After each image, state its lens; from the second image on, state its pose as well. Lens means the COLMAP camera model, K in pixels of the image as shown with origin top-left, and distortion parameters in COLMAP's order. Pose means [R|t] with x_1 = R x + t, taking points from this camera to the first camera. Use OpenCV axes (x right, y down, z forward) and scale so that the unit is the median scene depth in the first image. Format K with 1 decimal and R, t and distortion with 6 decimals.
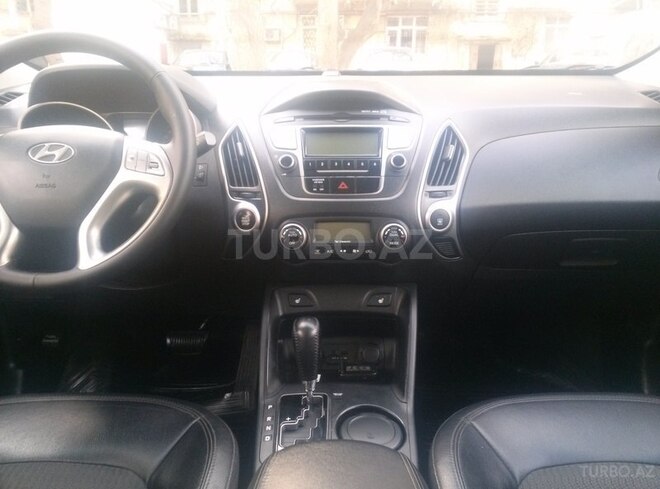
lens RADIAL K [[541.9, 0, 330.0], [0, 541.9, 244.5], [0, 0, 1]] dist [0.056387, -0.126473]
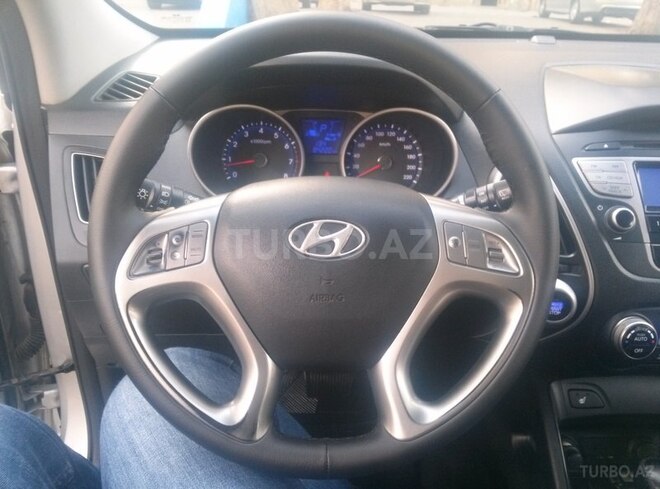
lens RADIAL K [[541.9, 0, 330.0], [0, 541.9, 244.5], [0, 0, 1]] dist [0.056387, -0.126473]
pose [[0.998777, 0.010887, 0.048219, -0.462361], [-0.017813, 0.989178, 0.145636, -0.211796], [-0.046112, -0.146317, 0.988162, 0.370196]]
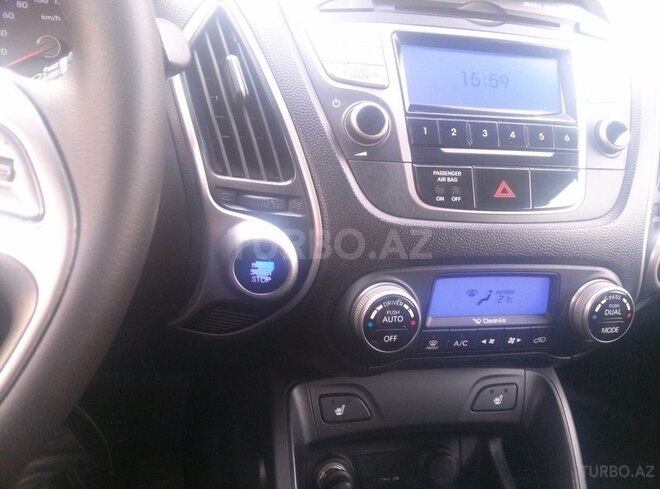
lens RADIAL K [[541.9, 0, 330.0], [0, 541.9, 244.5], [0, 0, 1]] dist [0.056387, -0.126473]
pose [[0.971802, 0.000811, 0.235798, -0.199247], [-0.044237, 0.982866, 0.178935, -0.134574], [-0.231613, -0.184320, 0.955187, 0.620511]]
